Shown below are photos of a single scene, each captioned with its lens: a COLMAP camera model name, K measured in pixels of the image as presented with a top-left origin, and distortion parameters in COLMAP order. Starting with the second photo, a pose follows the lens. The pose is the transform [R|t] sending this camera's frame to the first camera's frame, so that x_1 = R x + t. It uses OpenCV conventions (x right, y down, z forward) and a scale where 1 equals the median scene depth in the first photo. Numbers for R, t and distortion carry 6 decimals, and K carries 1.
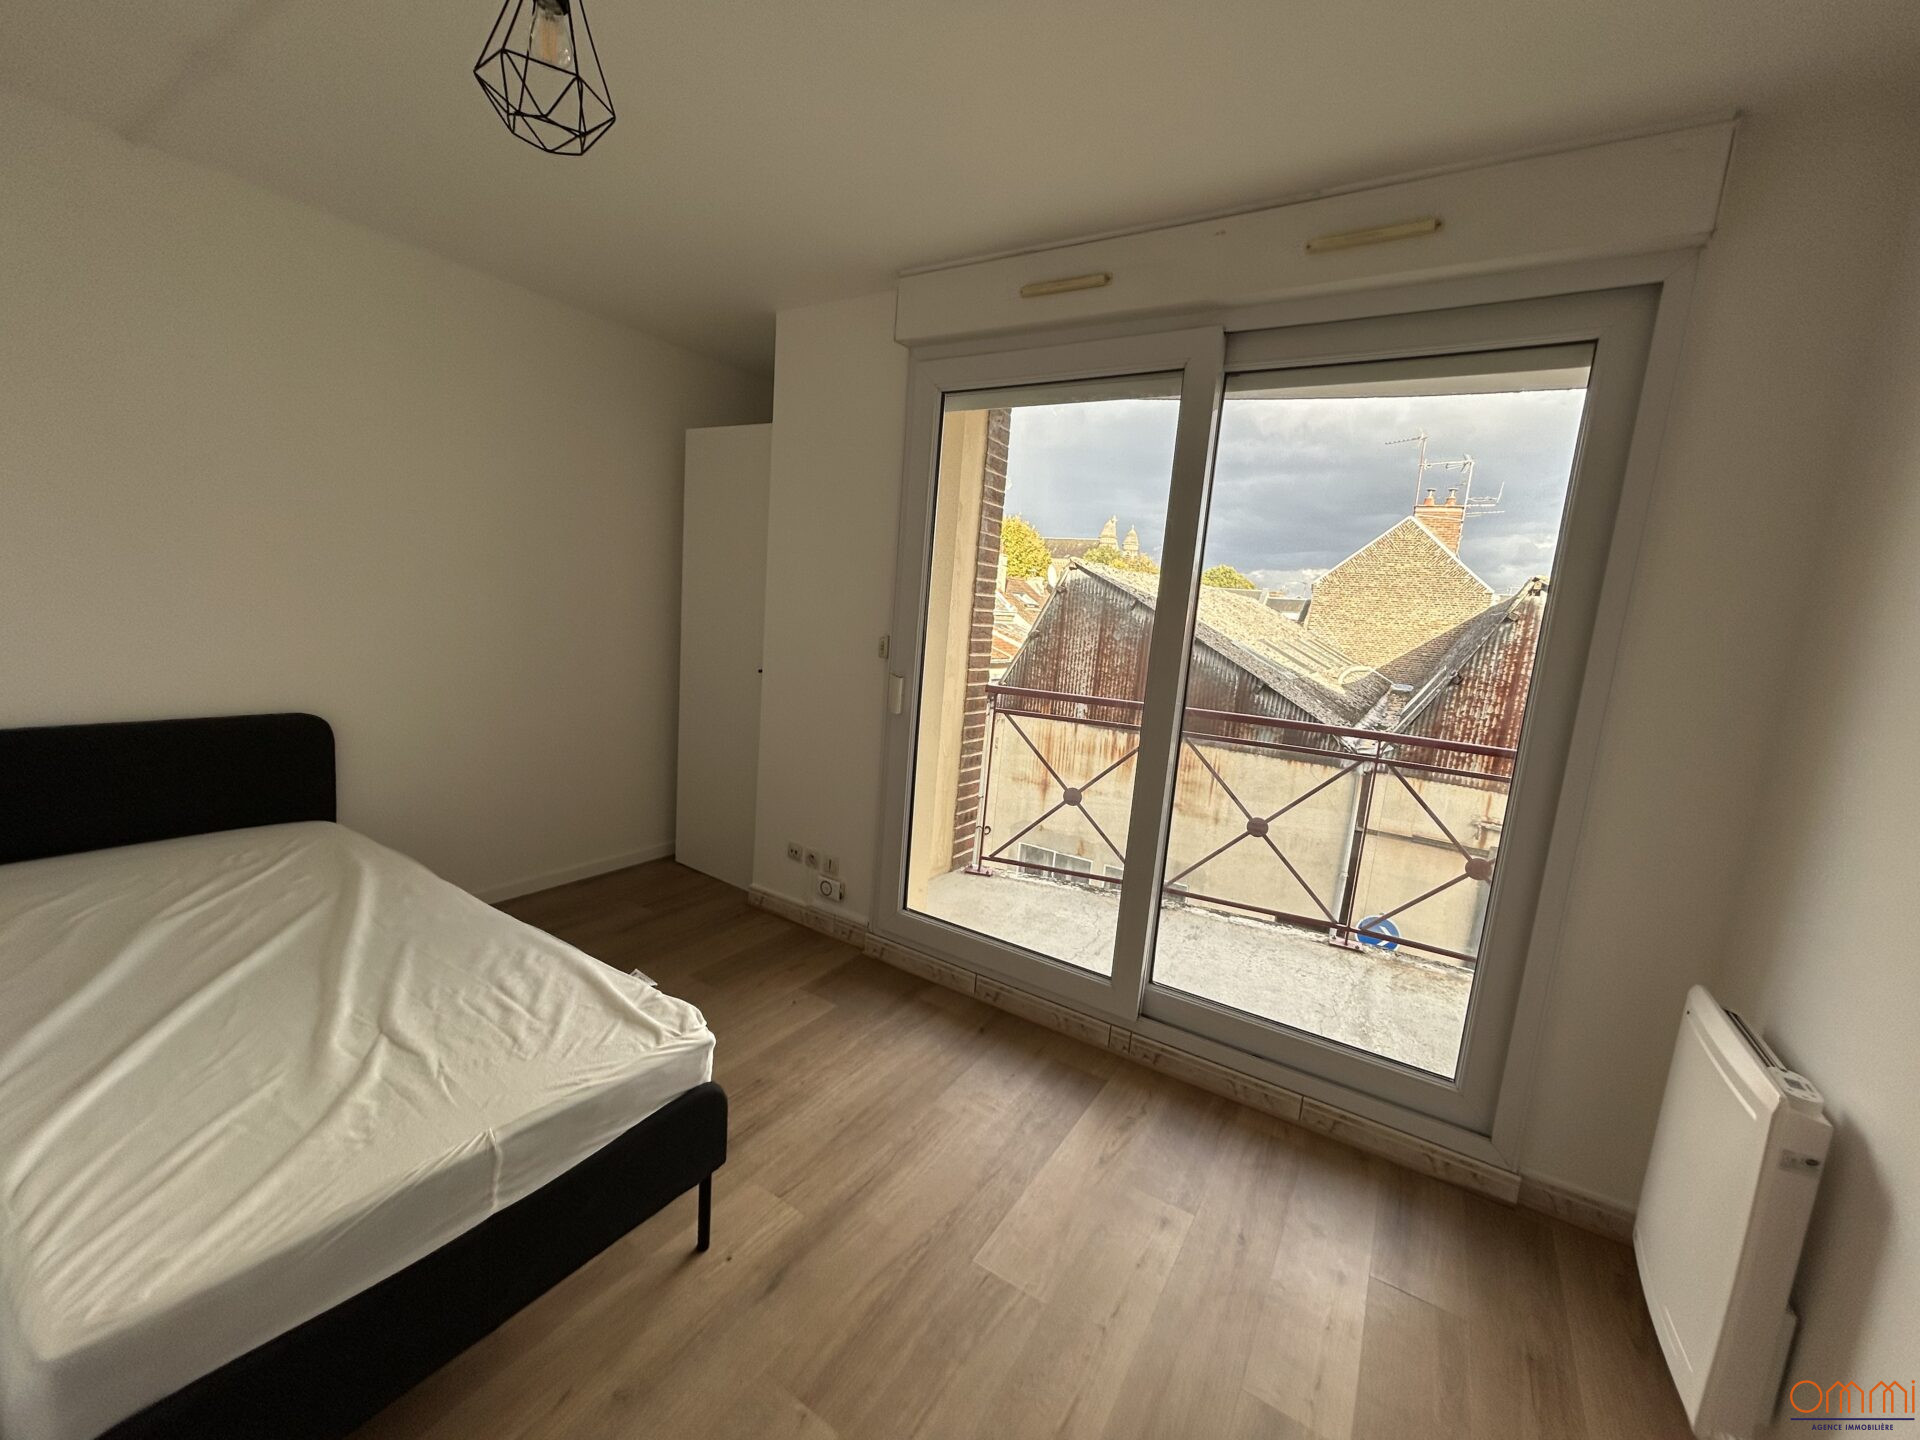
lens RADIAL K [[775.6, 0, 953.4], [0, 775.6, 720.2], [0, 0, 1]] dist [0.001243, 0.001105]
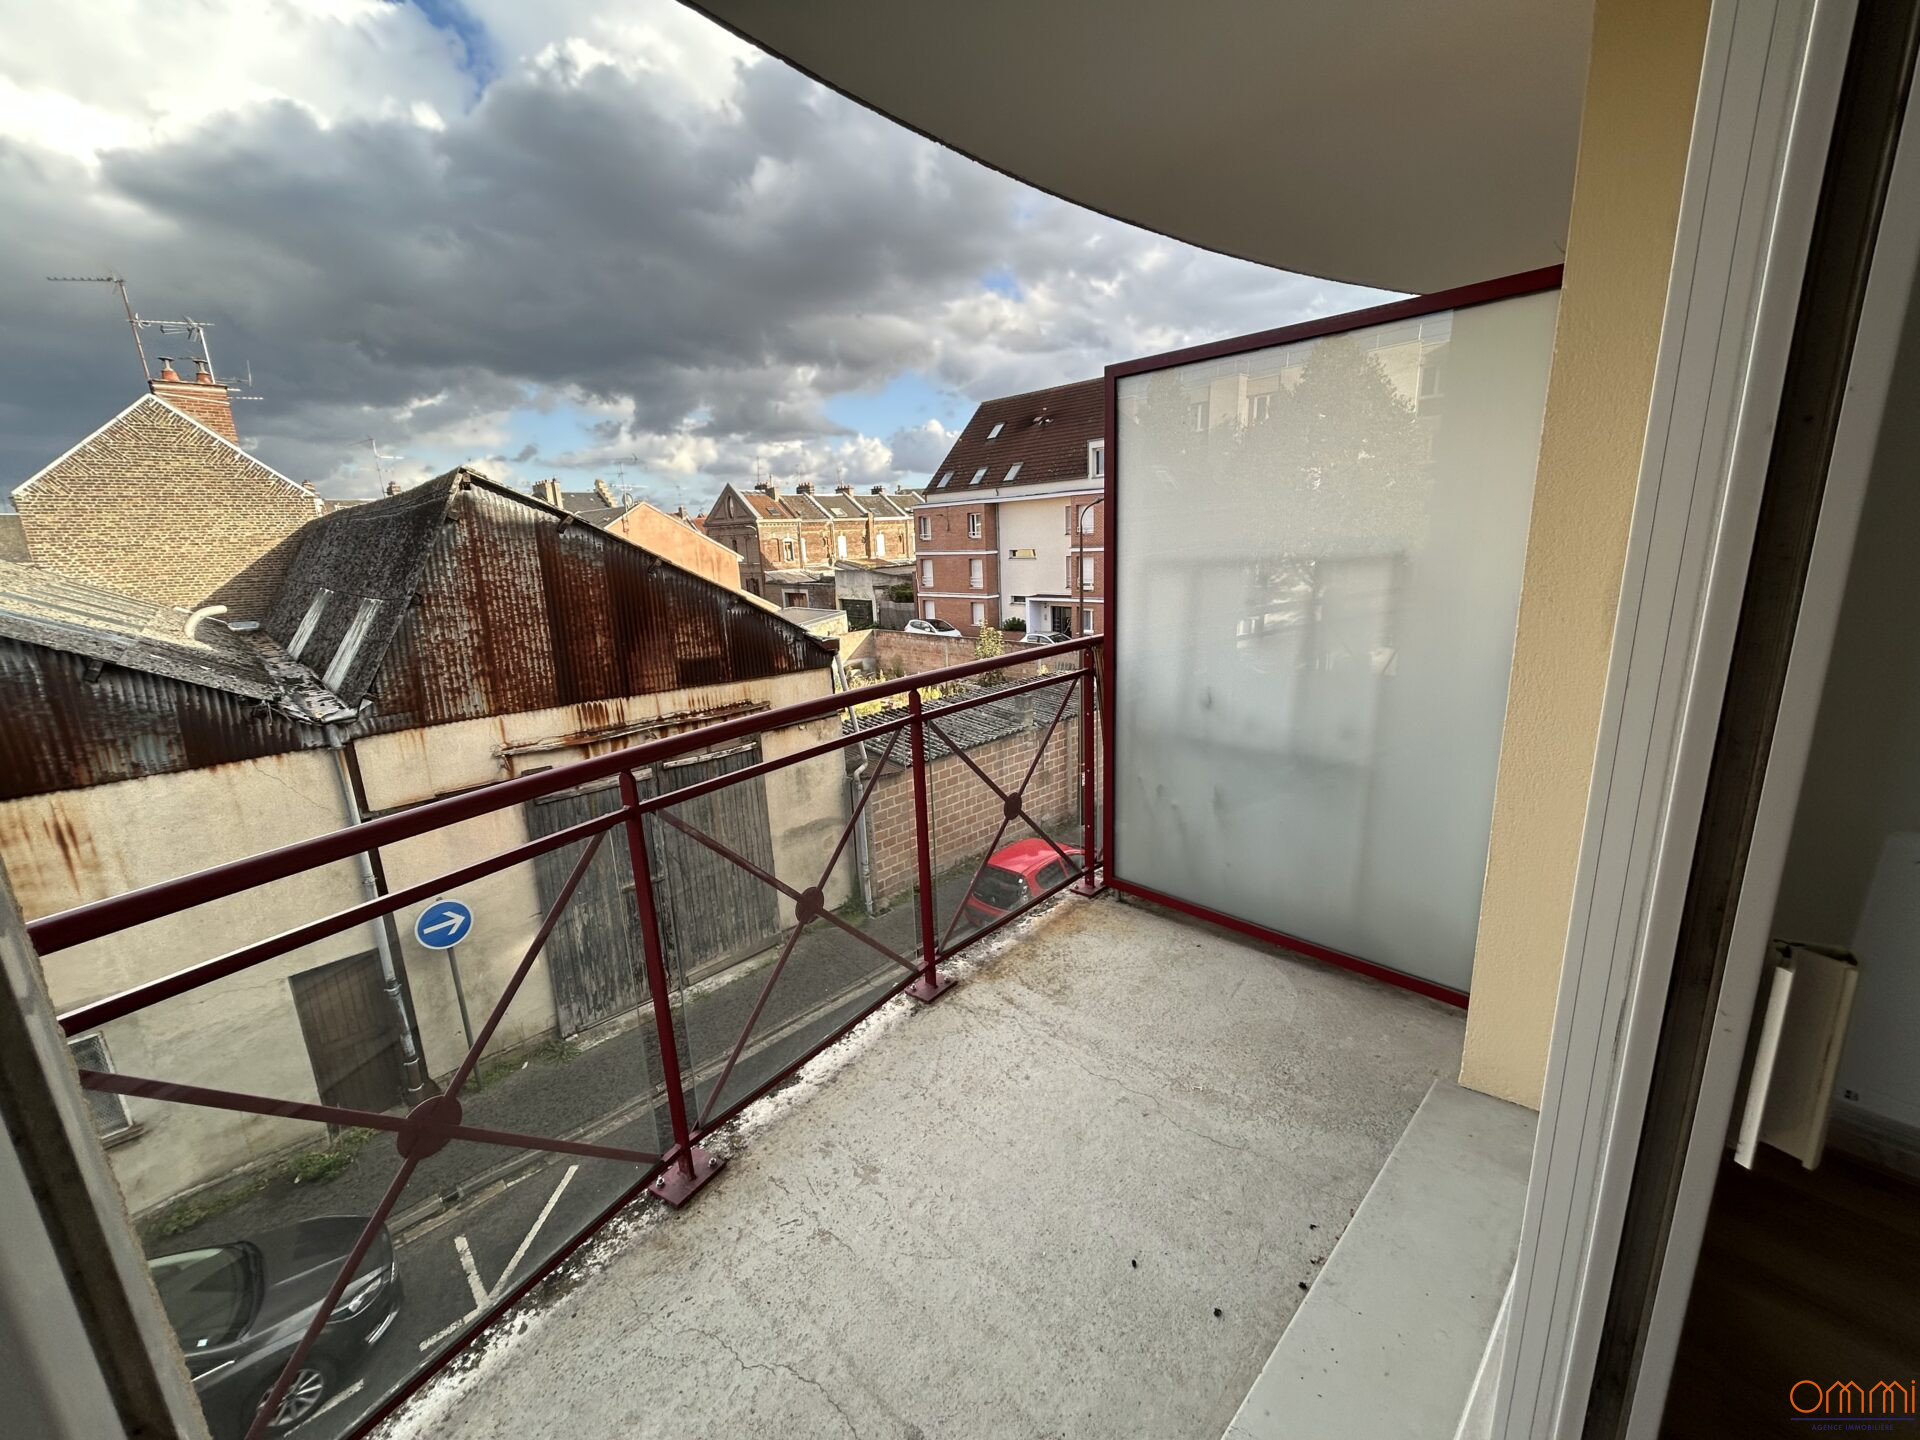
lens RADIAL K [[775.6, 0, 958.7], [0, 775.6, 709.0], [0, 0, 1]] dist [0.001243, 0.001105]
pose [[0.222492, -0.304540, 0.926149, -0.091966], [0.206722, 0.943097, 0.260451, -0.221151], [-0.952766, 0.133507, 0.272787, 1.448464]]
